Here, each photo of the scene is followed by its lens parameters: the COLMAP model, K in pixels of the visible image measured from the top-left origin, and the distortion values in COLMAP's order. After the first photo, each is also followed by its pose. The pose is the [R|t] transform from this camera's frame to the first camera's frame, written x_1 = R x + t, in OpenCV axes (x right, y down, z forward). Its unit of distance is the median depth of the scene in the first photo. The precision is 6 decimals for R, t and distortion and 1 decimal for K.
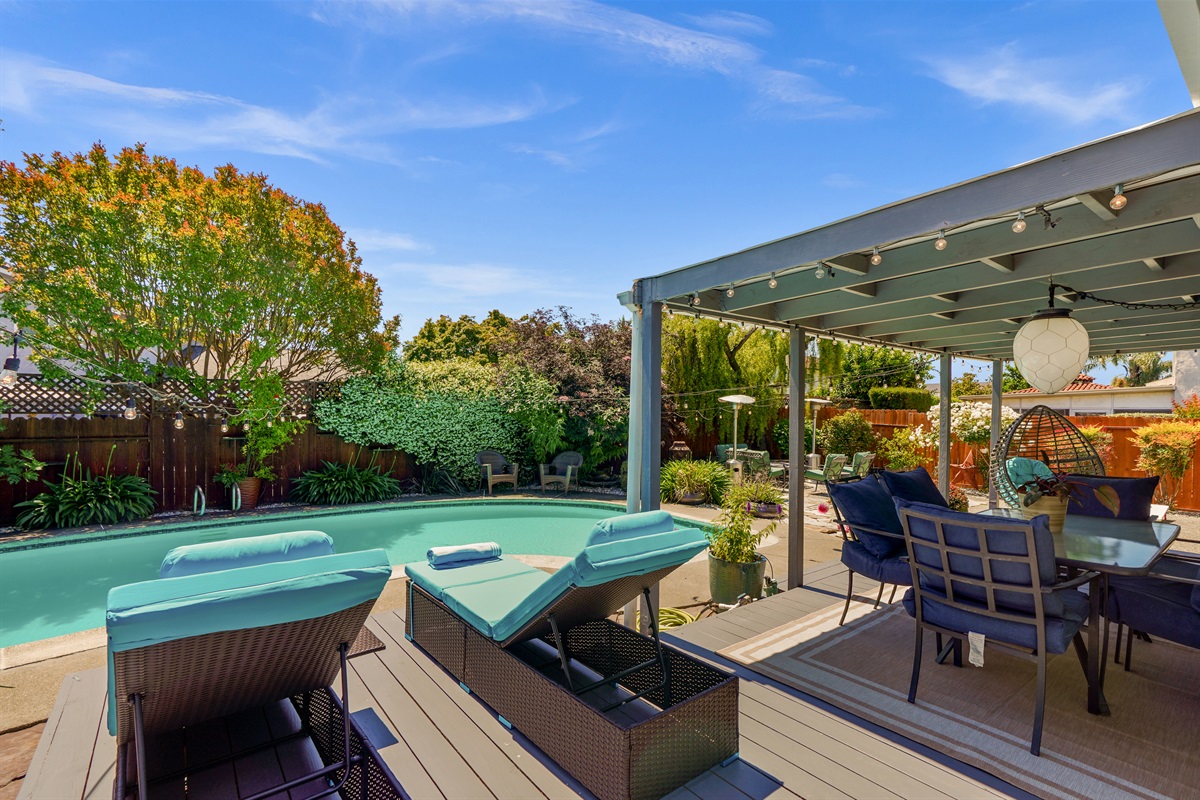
lens RADIAL K [[550.1, 0, 593.6], [0, 550.1, 401.2], [0, 0, 1]] dist [-0.001226, 0.000055]
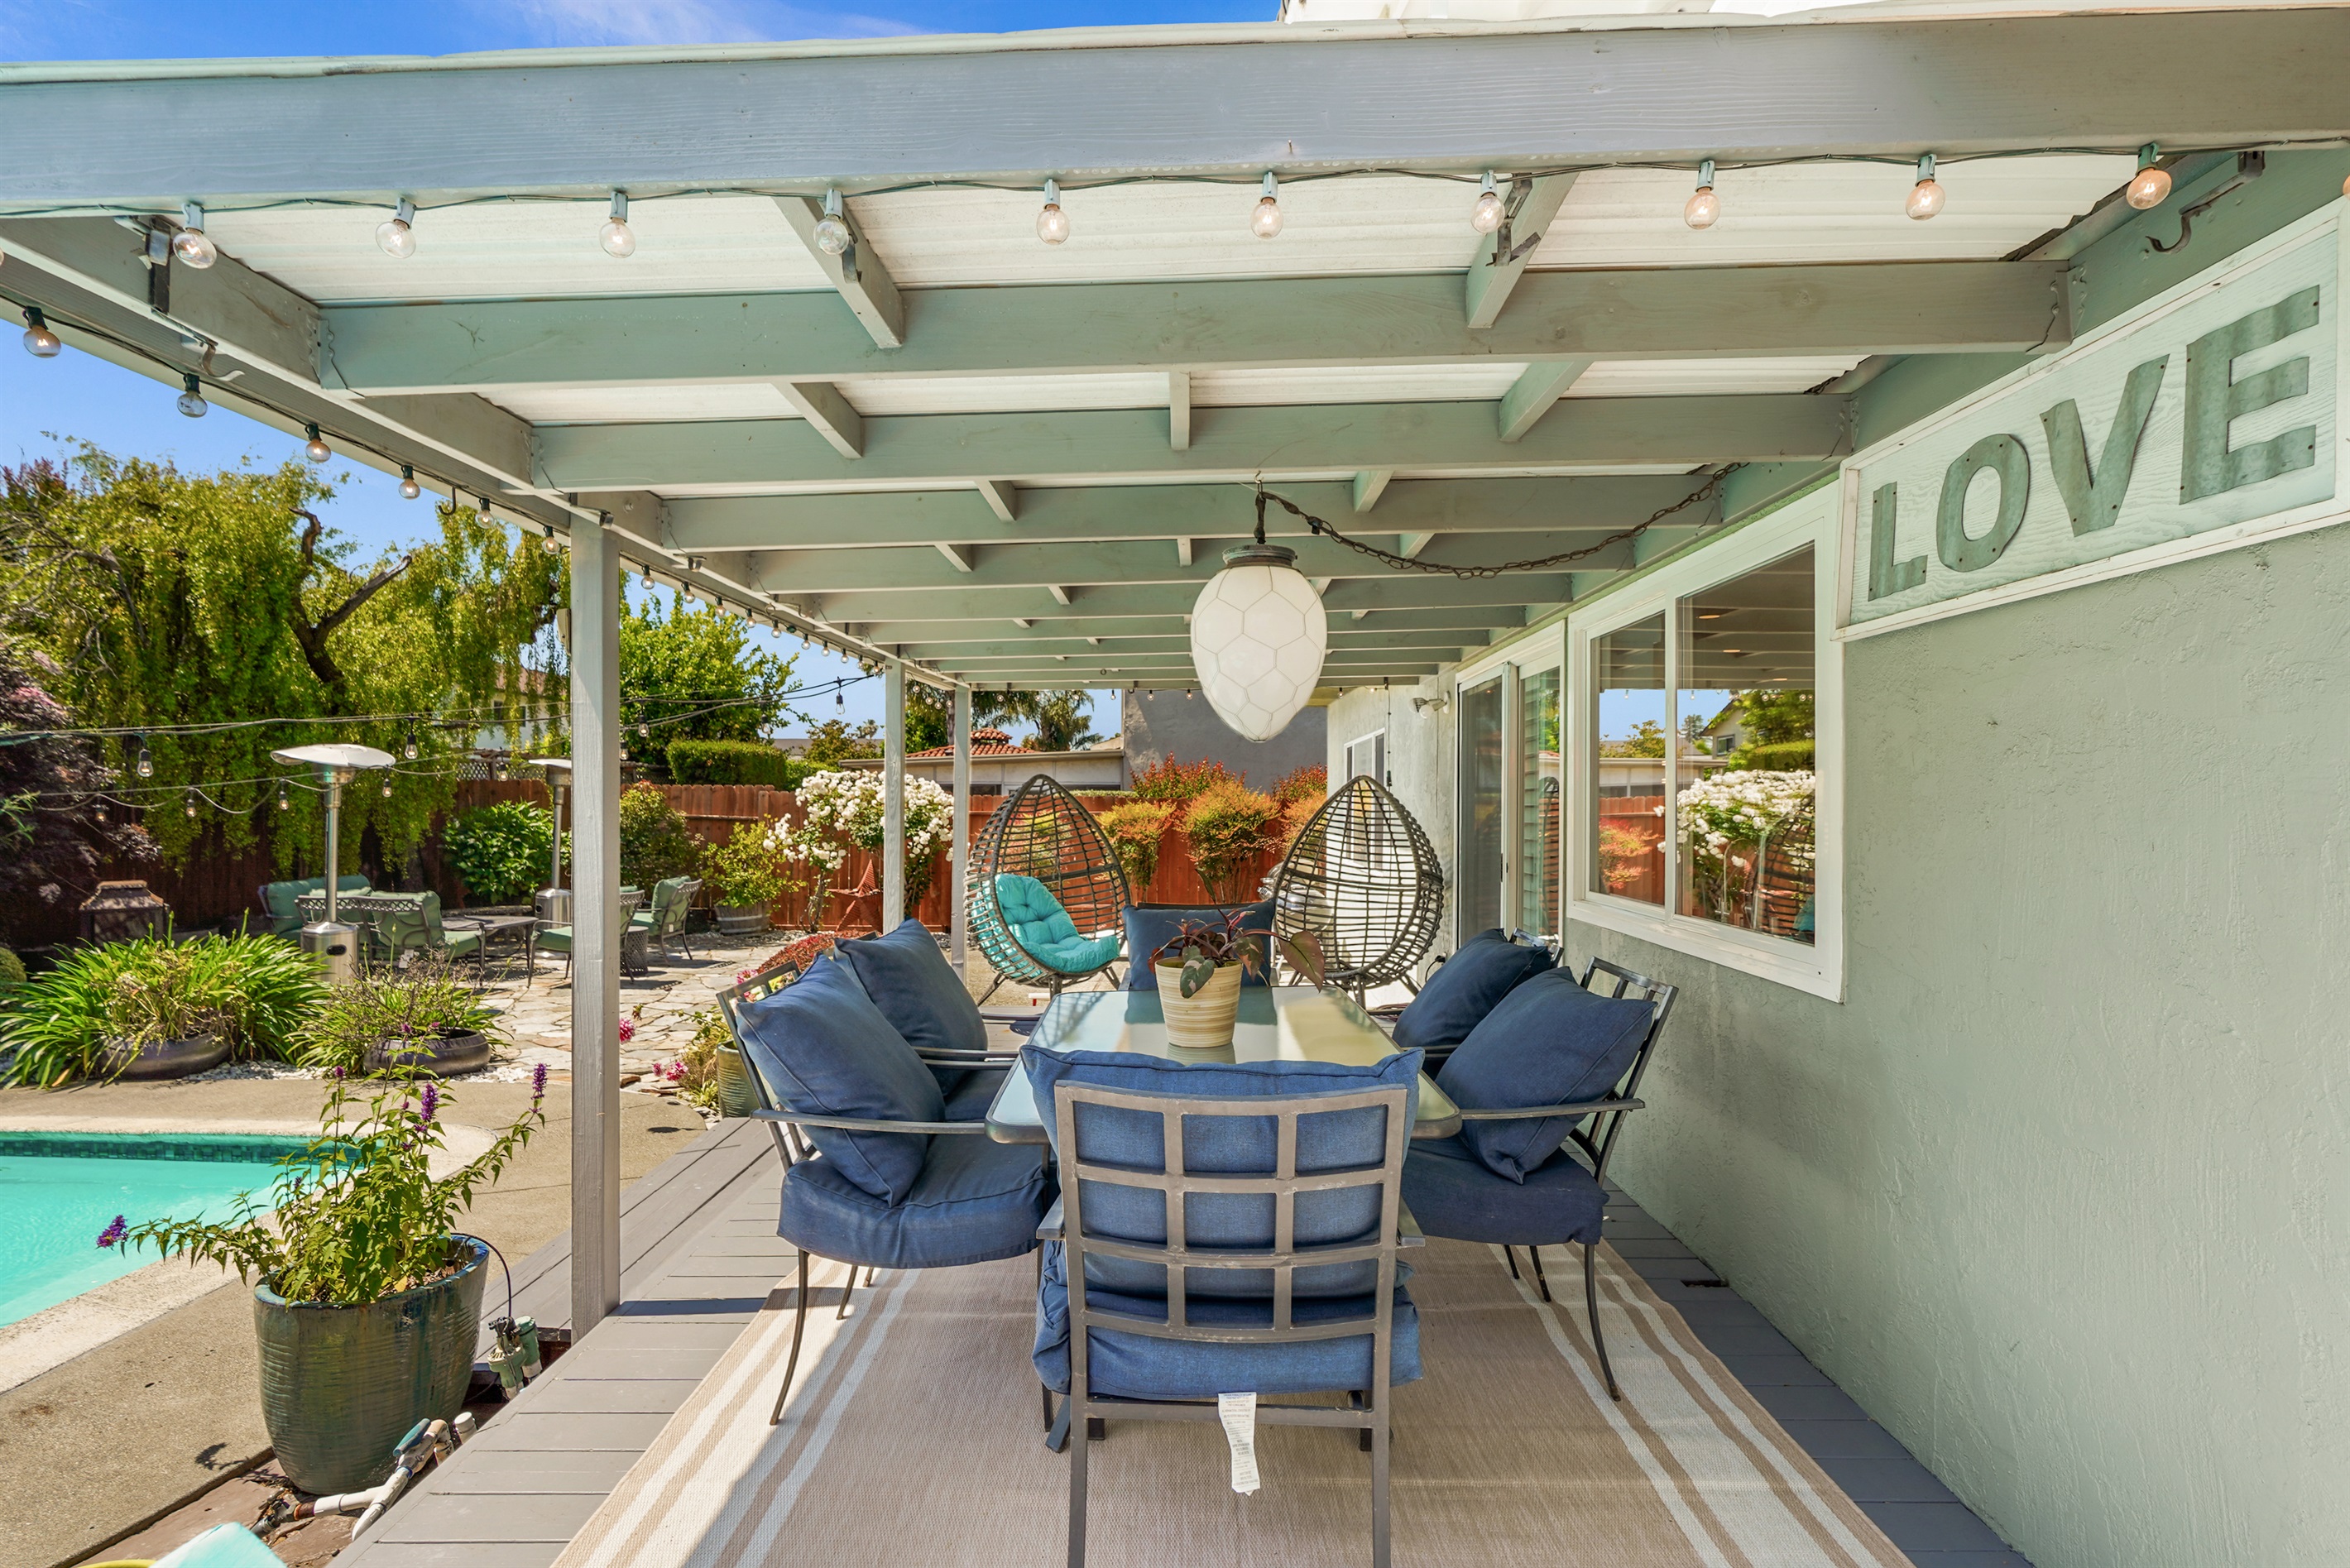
lens RADIAL K [[1112.2, 0, 1186.1], [0, 1112.2, 800.6], [0, 0, 1]] dist [0.000232, 0.000179]
pose [[0.609233, -0.010354, 0.792924, 0.018568], [-0.011569, 0.999692, 0.021943, 0.003257], [-0.792907, -0.022542, 0.608925, 0.104254]]
